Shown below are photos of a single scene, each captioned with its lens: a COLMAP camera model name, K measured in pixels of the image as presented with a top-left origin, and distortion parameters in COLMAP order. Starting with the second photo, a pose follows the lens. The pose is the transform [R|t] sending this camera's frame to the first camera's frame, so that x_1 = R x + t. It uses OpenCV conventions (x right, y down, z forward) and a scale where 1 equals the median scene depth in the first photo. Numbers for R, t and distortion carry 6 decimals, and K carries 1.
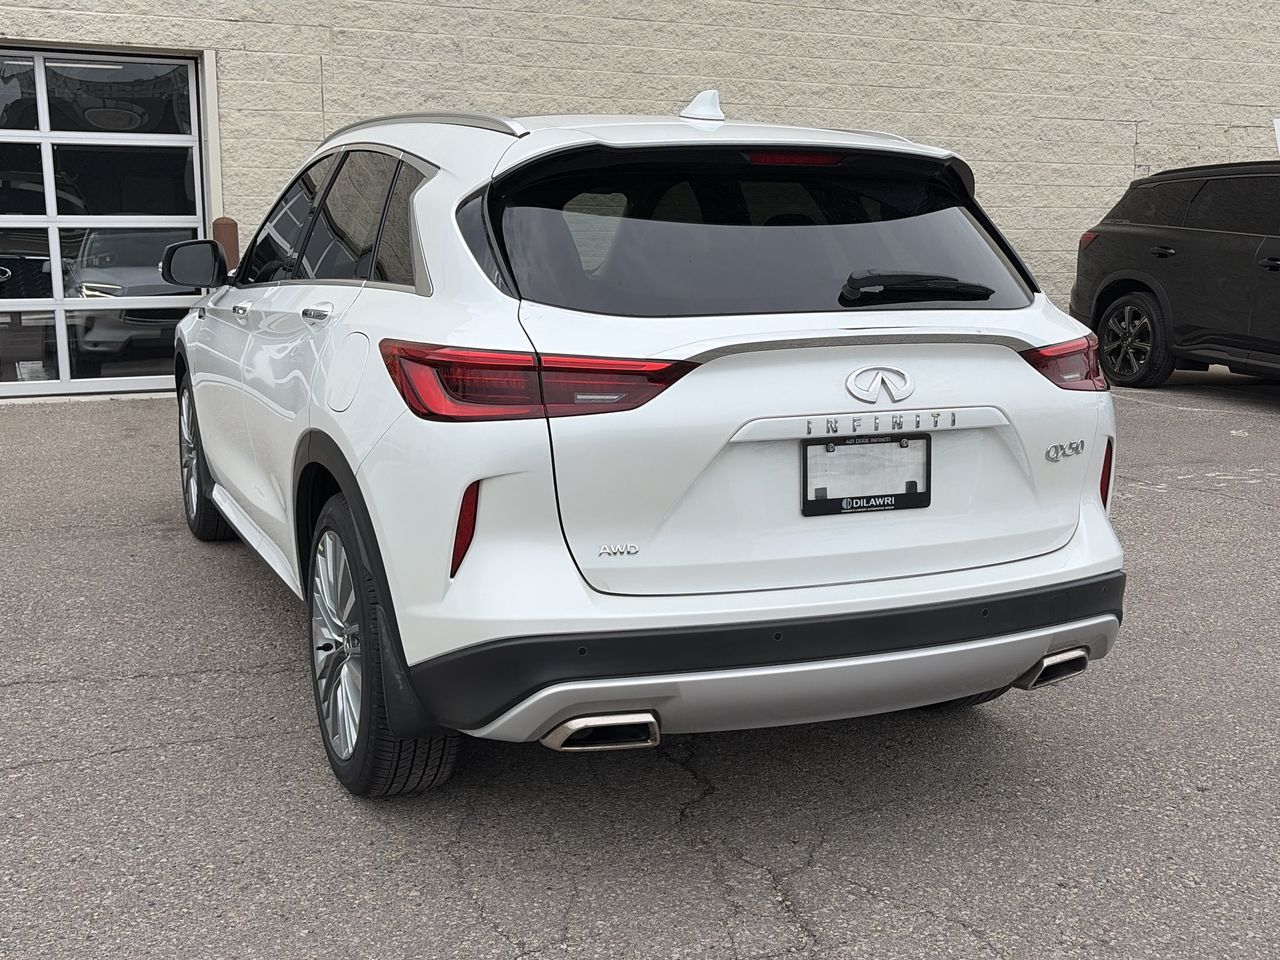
lens RADIAL K [[1419.9, 0, 635.0], [0, 1419.9, 478.3], [0, 0, 1]] dist [0.026739, -0.036065]
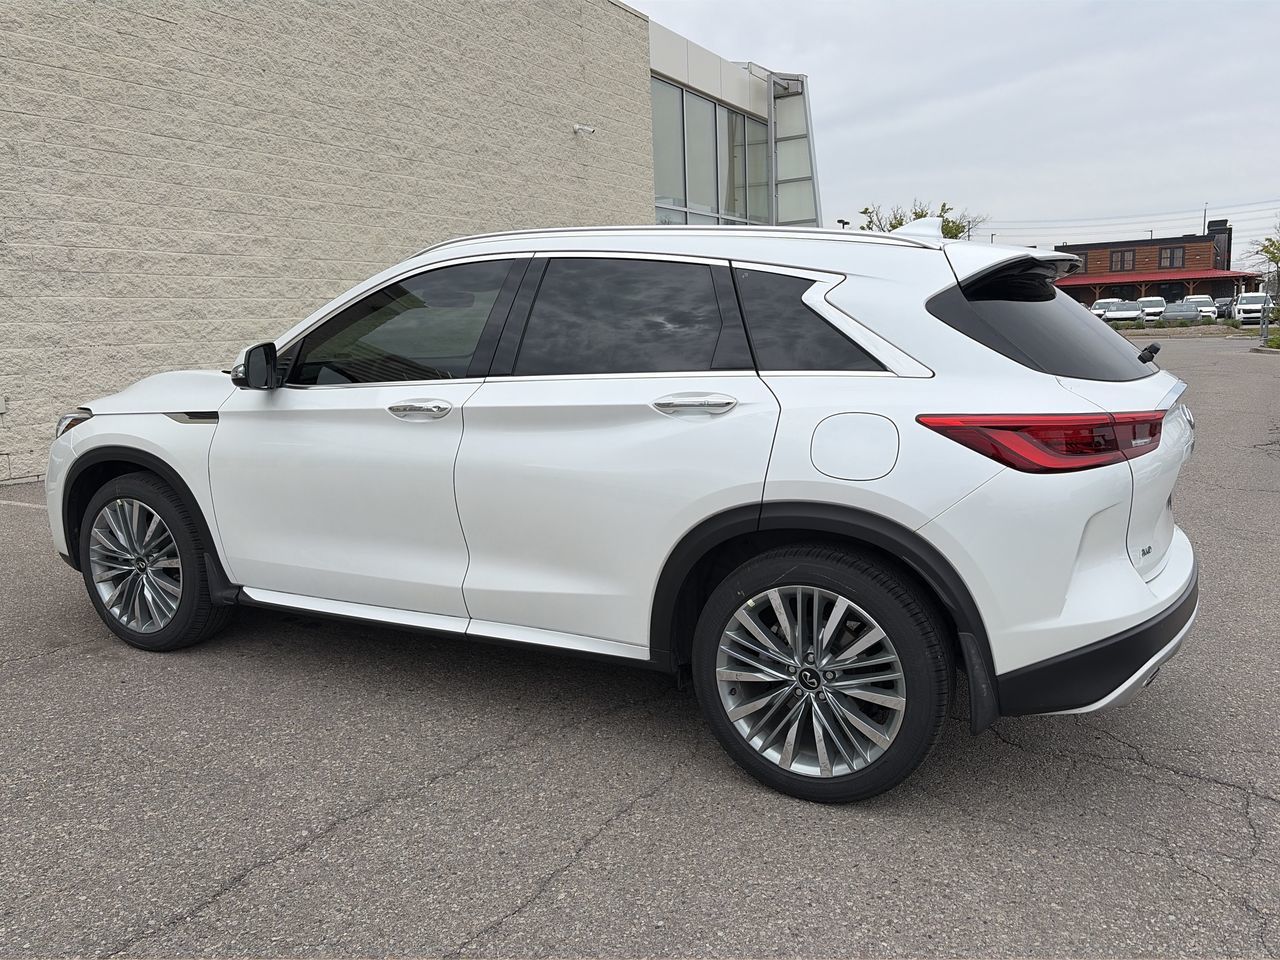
lens RADIAL K [[1043.7, 0, 640.0], [0, 1043.7, 480.0], [0, 0, 1]] dist [0.028159, 0.003144]
pose [[0.782286, -0.118057, 0.611629, -0.876706], [0.127466, 0.991438, 0.028337, -0.094721], [-0.609738, 0.055794, 0.790637, 0.426244]]
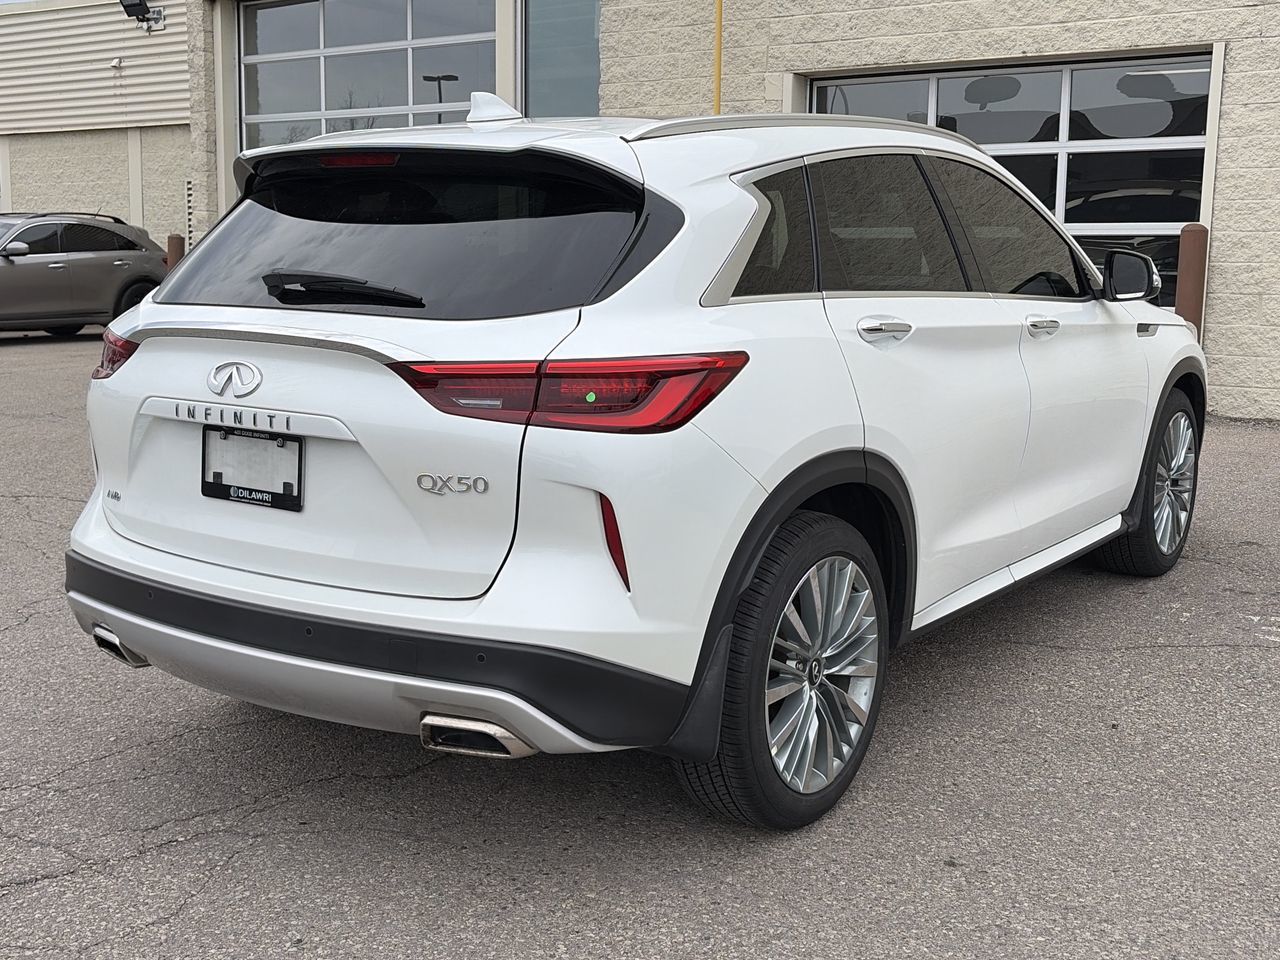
lens RADIAL K [[1478.2, 0, 637.0], [0, 1478.2, 481.3], [0, 0, 1]] dist [0.027601, -0.012739]
pose [[0.514263, 0.139613, -0.846193, 1.111683], [-0.149793, 0.986117, 0.071664, -0.101957], [0.844450, 0.089900, 0.528036, 0.614944]]
